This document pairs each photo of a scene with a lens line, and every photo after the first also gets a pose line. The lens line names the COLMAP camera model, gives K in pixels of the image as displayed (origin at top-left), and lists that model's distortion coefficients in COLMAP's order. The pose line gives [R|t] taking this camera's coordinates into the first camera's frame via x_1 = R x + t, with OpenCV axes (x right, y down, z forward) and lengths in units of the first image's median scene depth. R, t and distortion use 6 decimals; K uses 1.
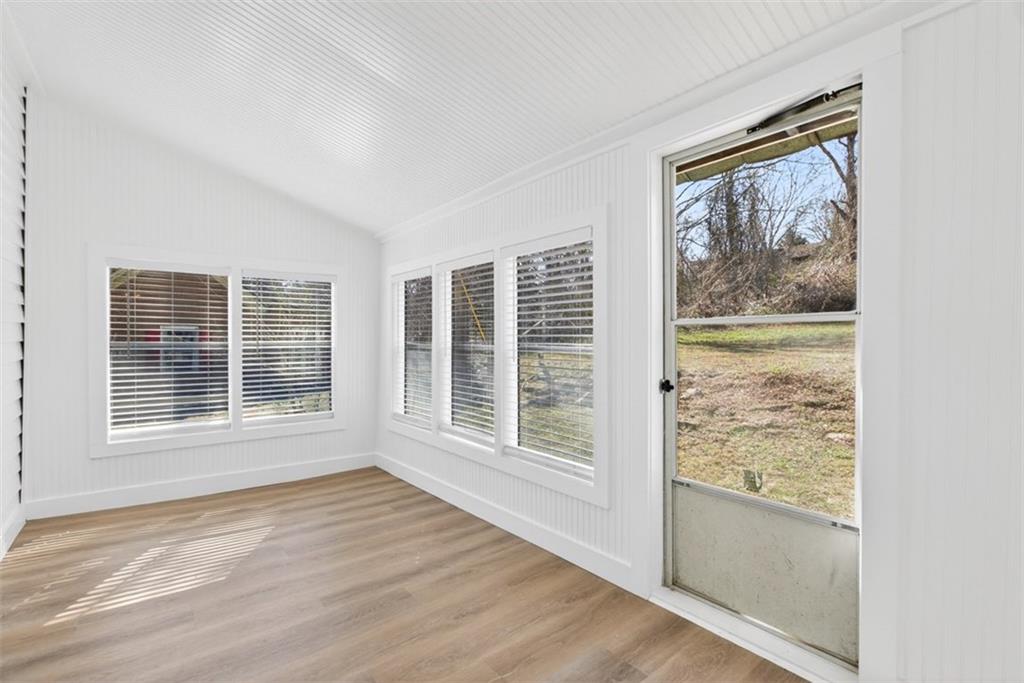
lens RADIAL K [[461.4, 0, 515.7], [0, 461.4, 339.2], [0, 0, 1]] dist [-0.007621, 0.002658]
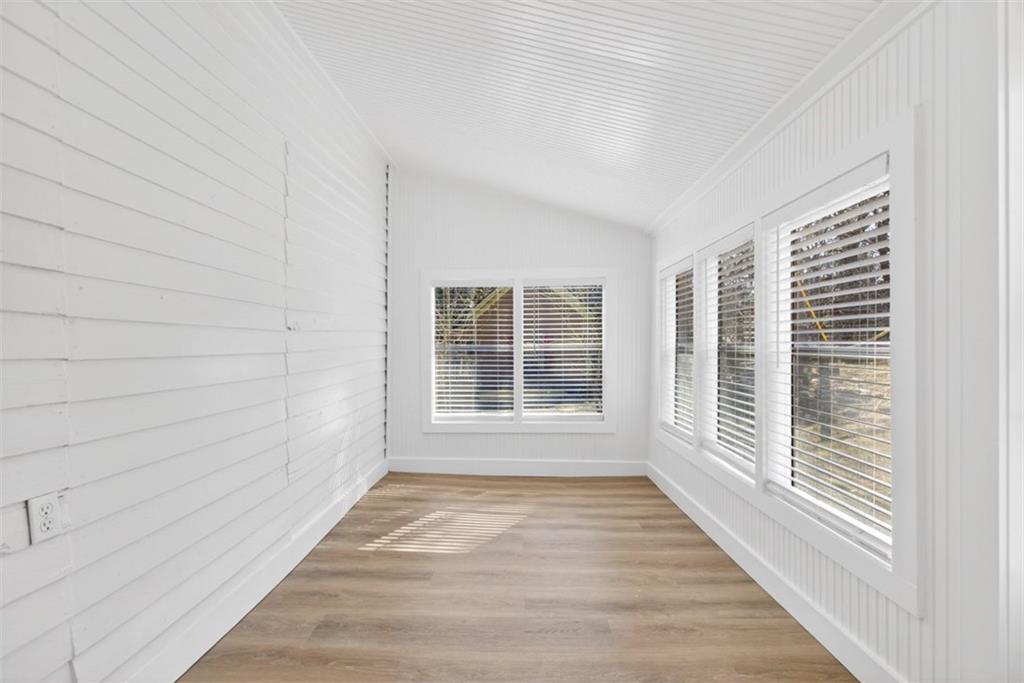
lens RADIAL K [[461.4, 0, 508.8], [0, 461.4, 344.6], [0, 0, 1]] dist [-0.007621, 0.002658]
pose [[0.764728, -0.005554, -0.644329, 0.123488], [0.005668, 0.999982, -0.001893, 0.009228], [0.644328, -0.002205, 0.764746, 0.139726]]
